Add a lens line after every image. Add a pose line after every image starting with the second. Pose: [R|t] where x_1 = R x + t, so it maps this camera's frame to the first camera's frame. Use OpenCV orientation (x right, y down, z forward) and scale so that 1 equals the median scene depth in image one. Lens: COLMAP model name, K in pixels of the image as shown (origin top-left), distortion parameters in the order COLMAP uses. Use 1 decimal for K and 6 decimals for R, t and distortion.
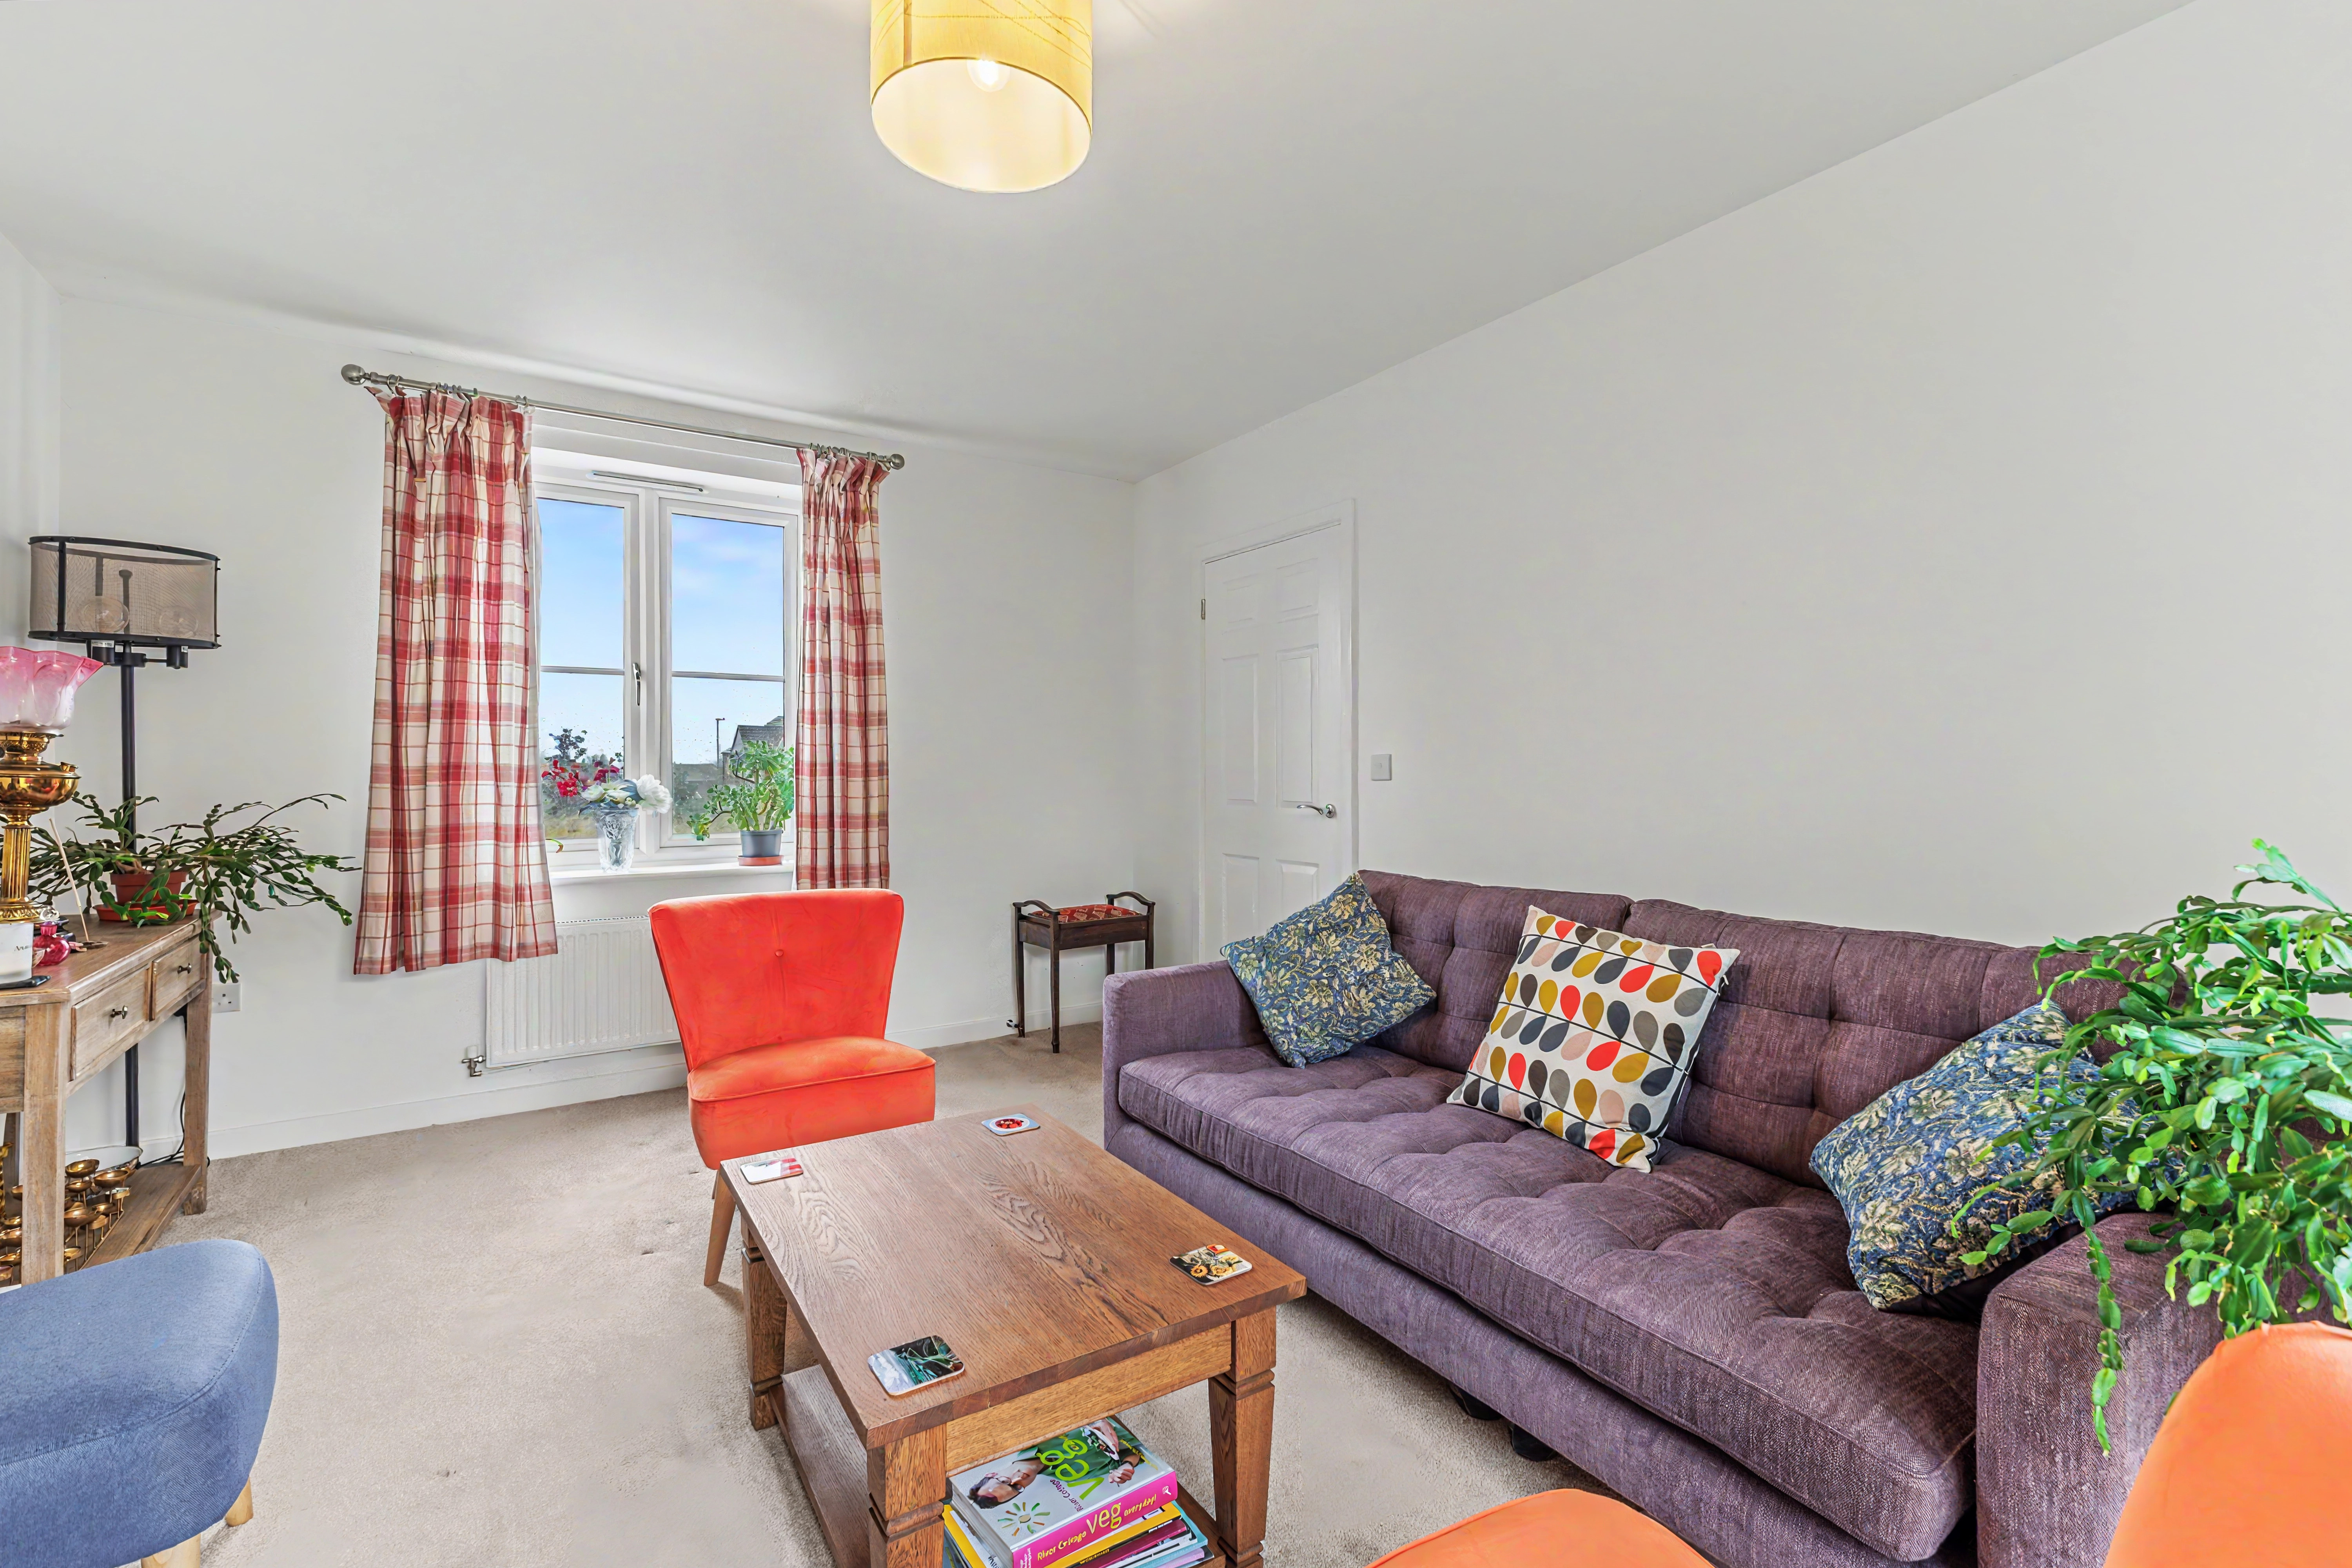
lens RADIAL K [[1021.7, 0, 1173.0], [0, 1021.7, 775.2], [0, 0, 1]] dist [0.014351, -0.002773]
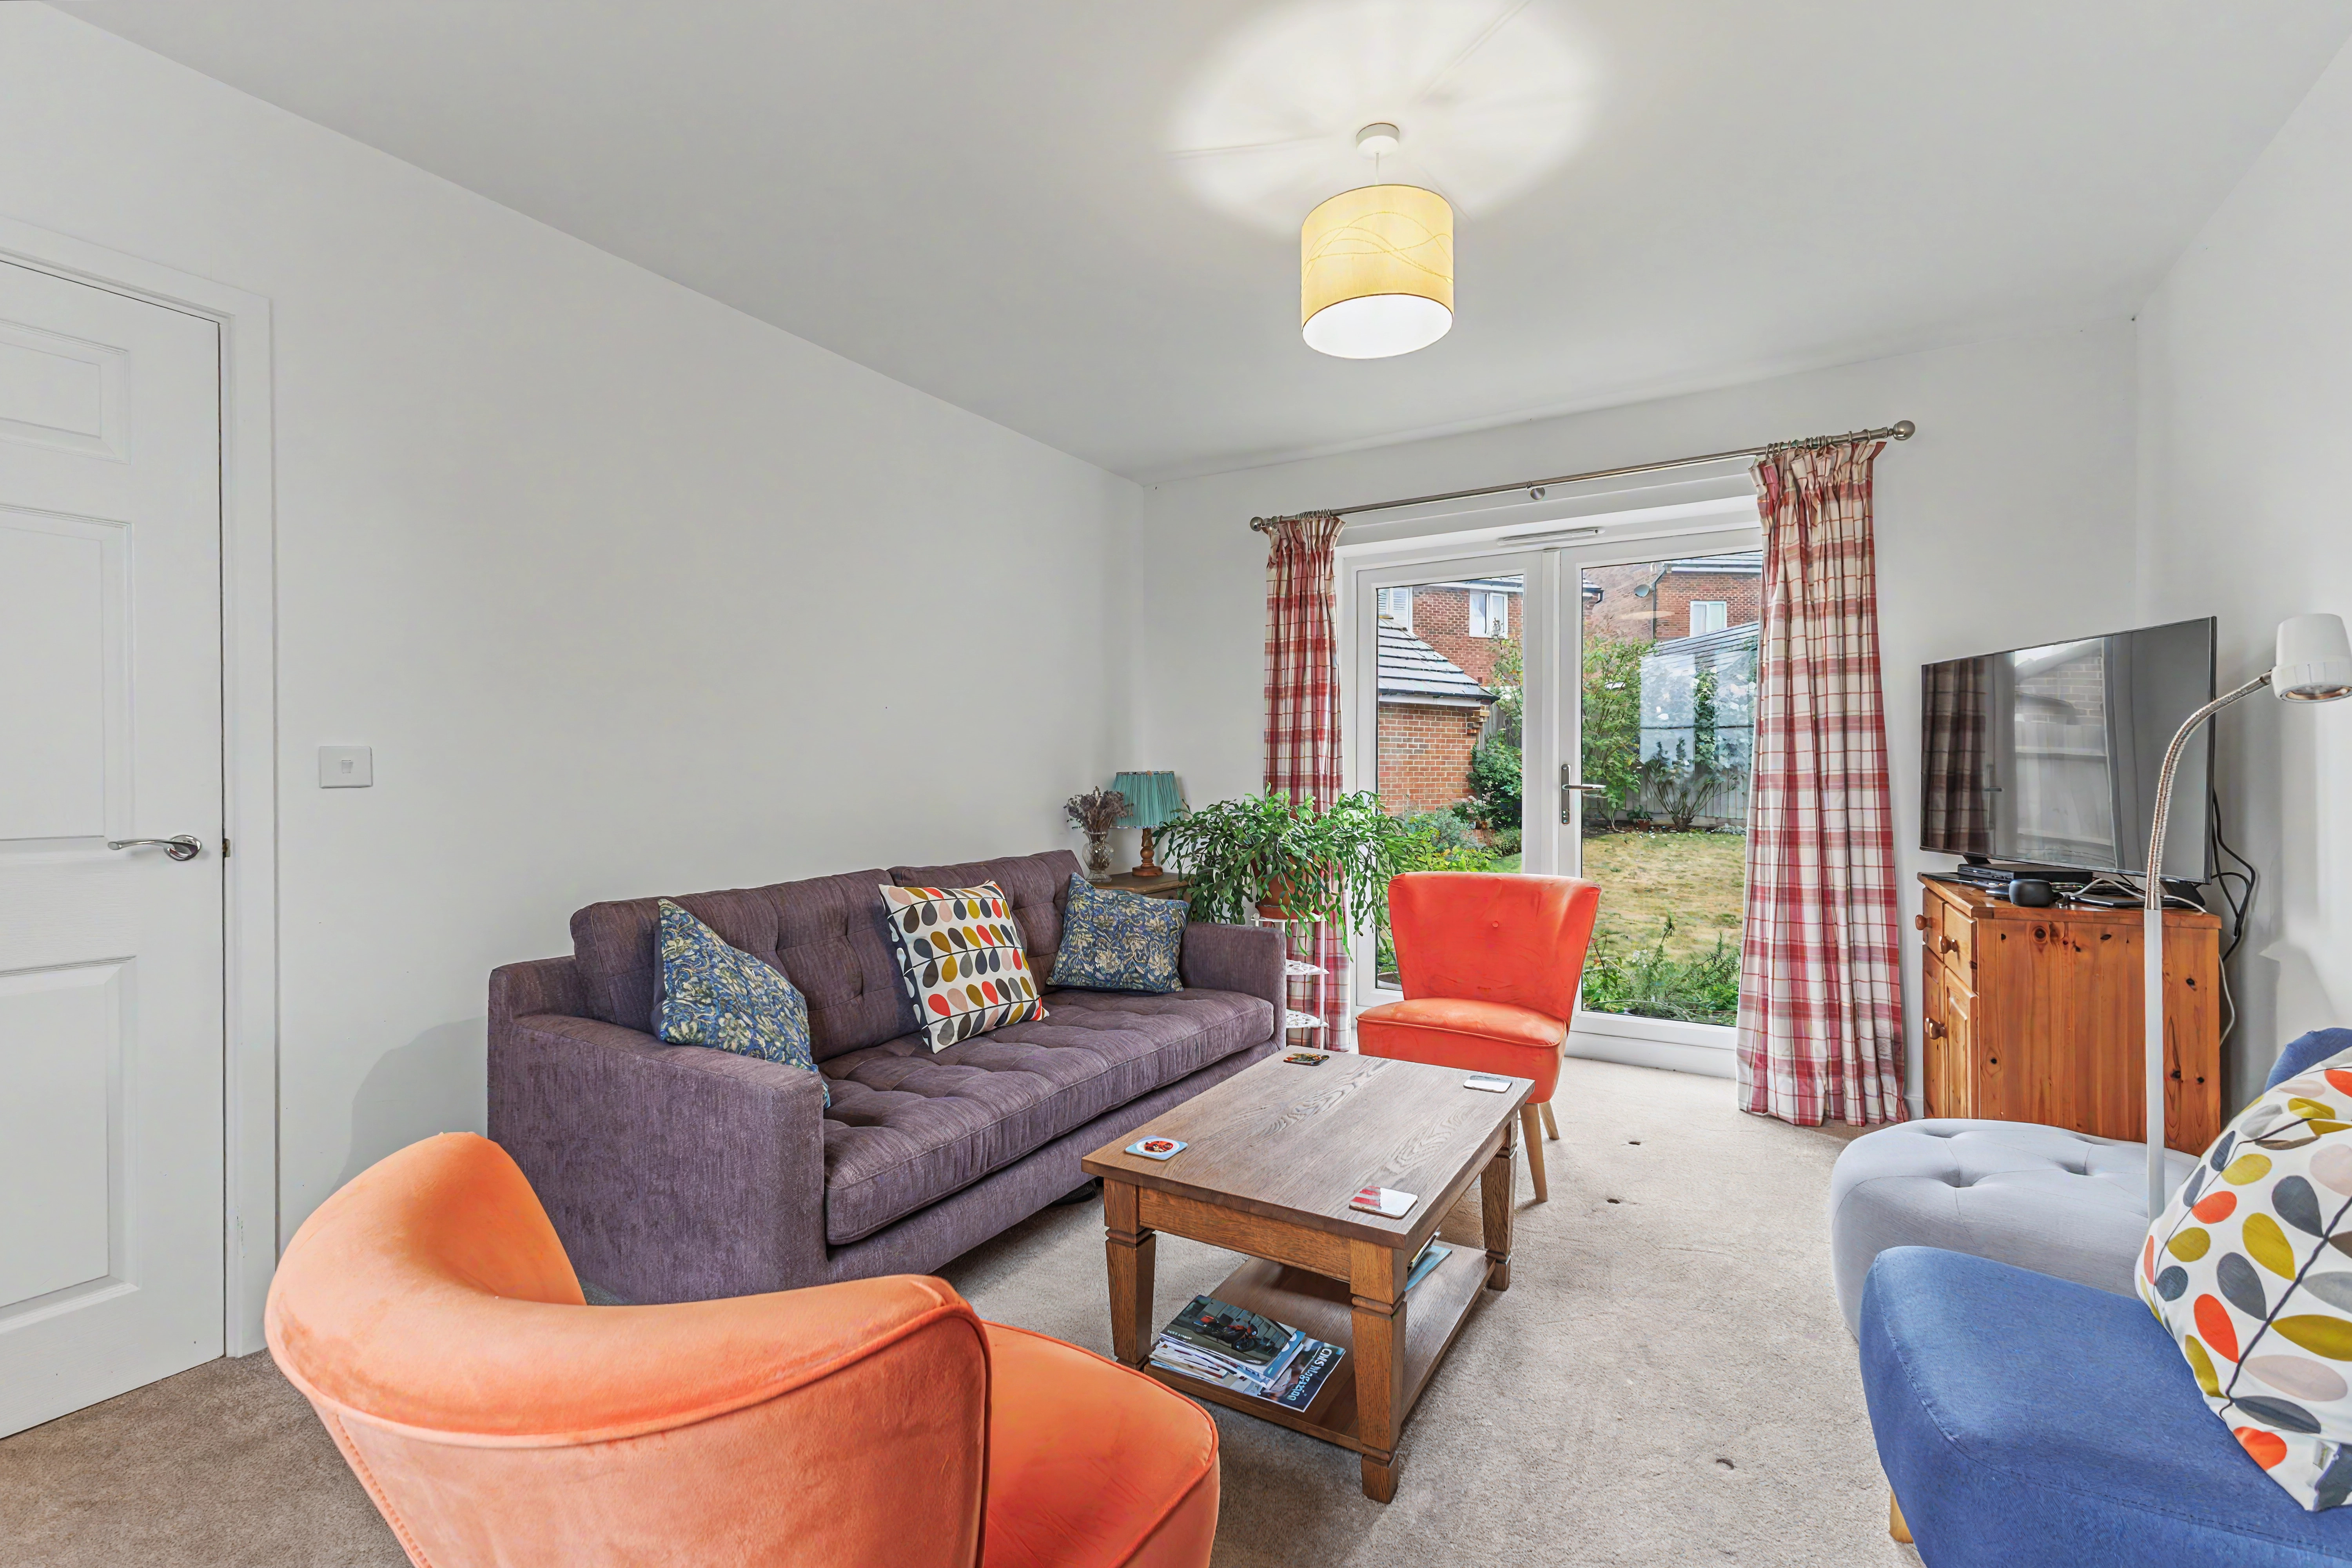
lens RADIAL K [[1021.7, 0, 1168.0], [0, 1021.7, 777.7], [0, 0, 1]] dist [0.014351, -0.002773]
pose [[-0.454914, -0.007556, 0.890503, -1.026988], [-0.000091, 0.999964, 0.008438, -0.016060], [-0.890535, 0.003758, -0.454899, 1.437596]]
